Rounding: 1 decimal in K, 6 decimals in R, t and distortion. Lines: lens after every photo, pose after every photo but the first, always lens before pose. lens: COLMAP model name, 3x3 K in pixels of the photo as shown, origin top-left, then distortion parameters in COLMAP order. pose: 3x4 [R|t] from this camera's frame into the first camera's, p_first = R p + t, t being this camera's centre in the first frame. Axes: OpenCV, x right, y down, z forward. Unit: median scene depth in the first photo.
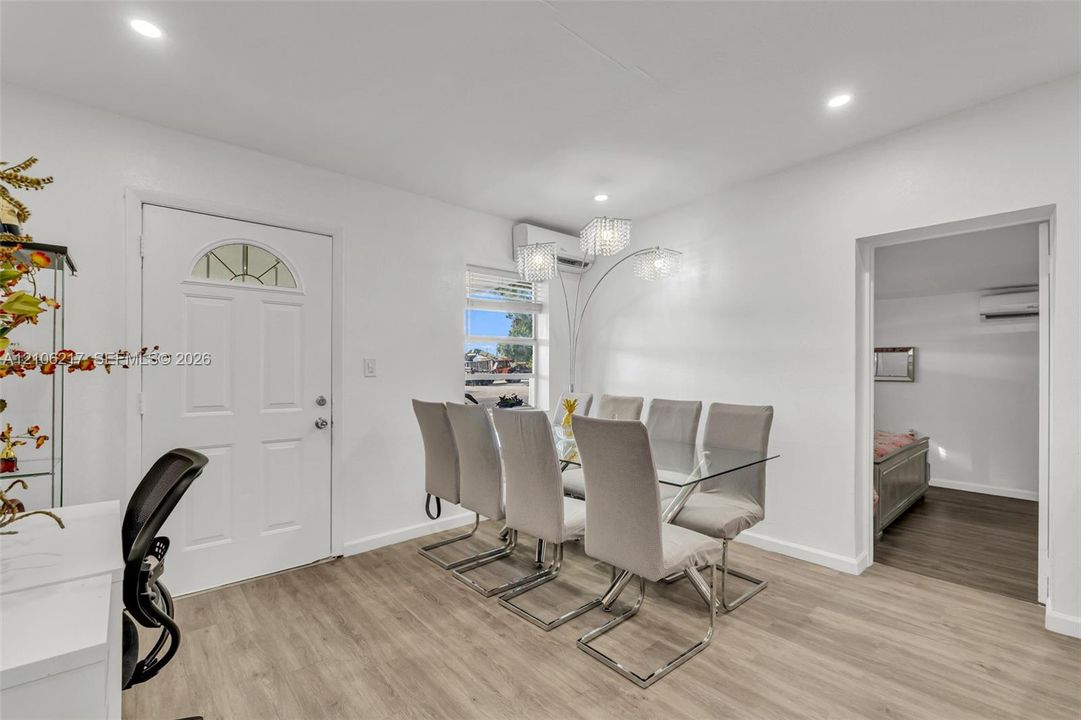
lens RADIAL K [[465.8, 0, 543.2], [0, 465.8, 367.4], [0, 0, 1]] dist [-0.002704, -0.000051]
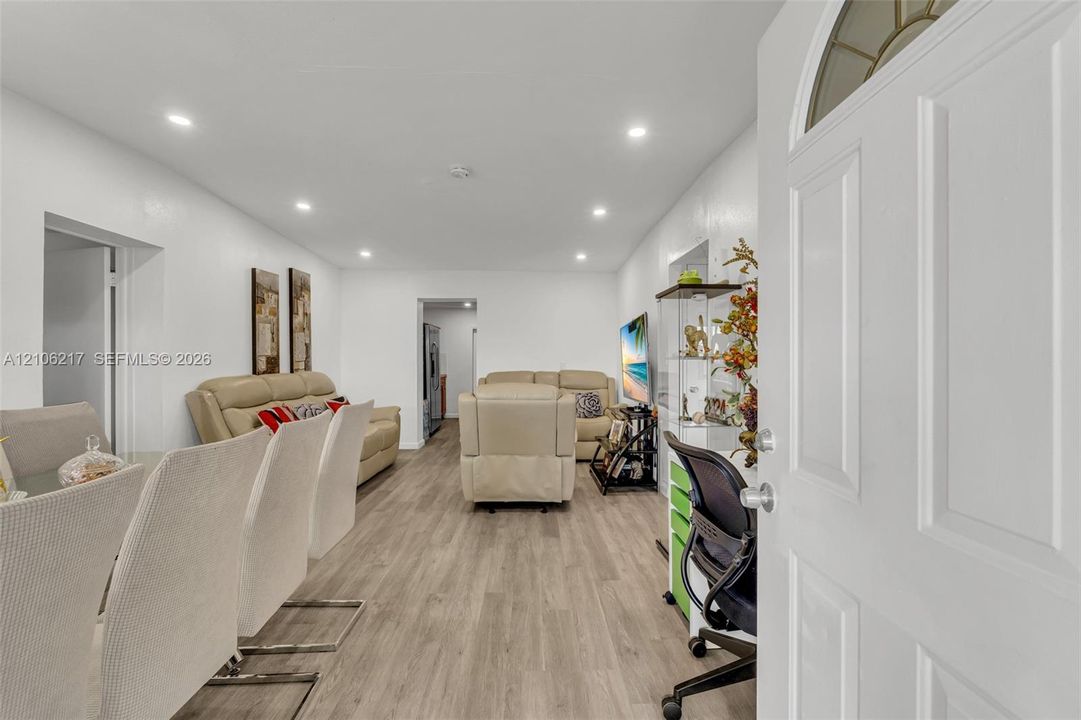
lens RADIAL K [[465.8, 0, 543.2], [0, 465.8, 367.4], [0, 0, 1]] dist [-0.002704, -0.000051]
pose [[-0.773030, -0.011269, 0.634269, -0.990318], [-0.007675, 0.999935, 0.008412, 0.011316], [-0.634323, 0.001634, -0.773067, 1.706720]]
